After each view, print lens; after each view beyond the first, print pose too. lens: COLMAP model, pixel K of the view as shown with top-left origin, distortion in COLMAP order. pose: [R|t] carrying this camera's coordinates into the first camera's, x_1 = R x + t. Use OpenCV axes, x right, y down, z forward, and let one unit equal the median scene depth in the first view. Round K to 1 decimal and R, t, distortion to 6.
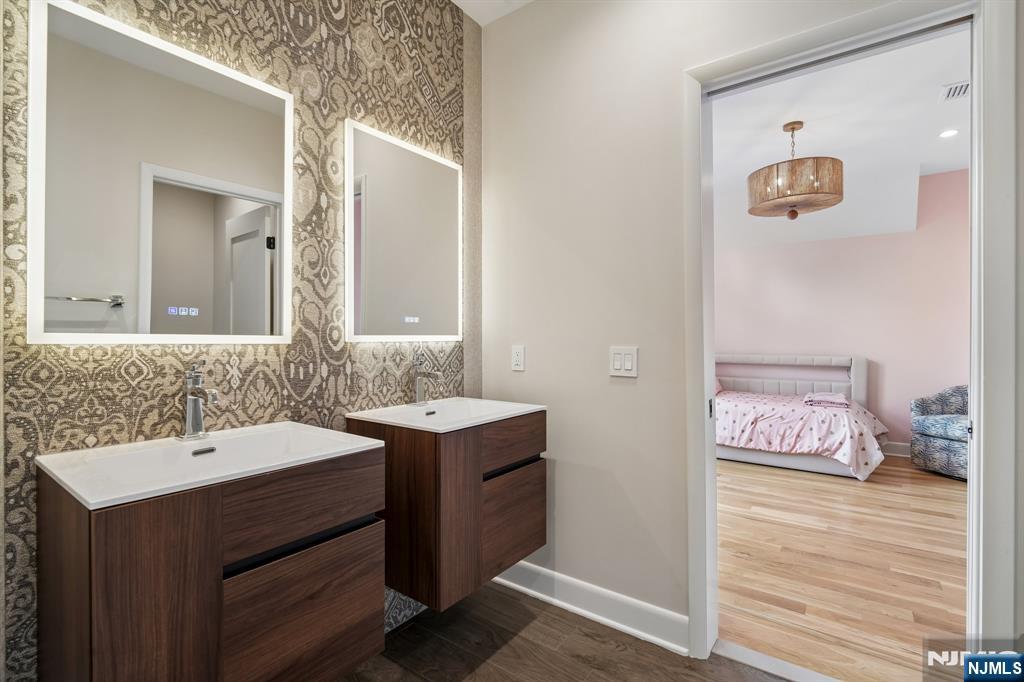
lens RADIAL K [[485.0, 0, 511.0], [0, 485.0, 338.8], [0, 0, 1]] dist [0.006162, -0.004884]
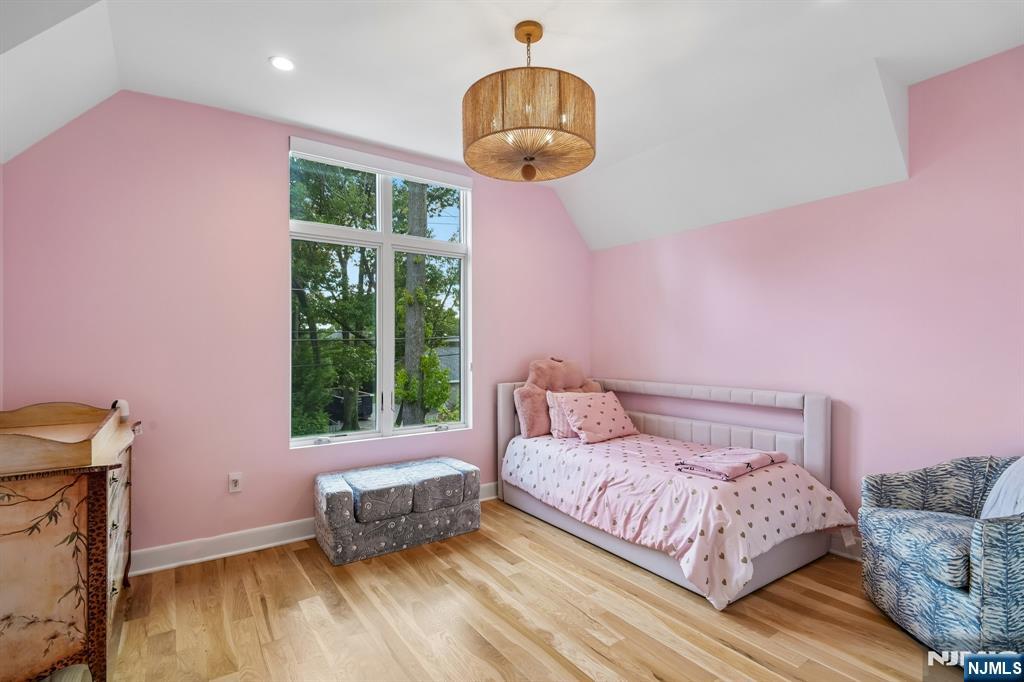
lens RADIAL K [[485.0, 0, 510.9], [0, 485.0, 342.5], [0, 0, 1]] dist [0.006162, -0.004884]
pose [[0.946876, -0.001027, -0.321598, 0.623293], [-0.003937, 0.999883, -0.014785, -0.021323], [0.321575, 0.015265, 0.946761, 0.327874]]
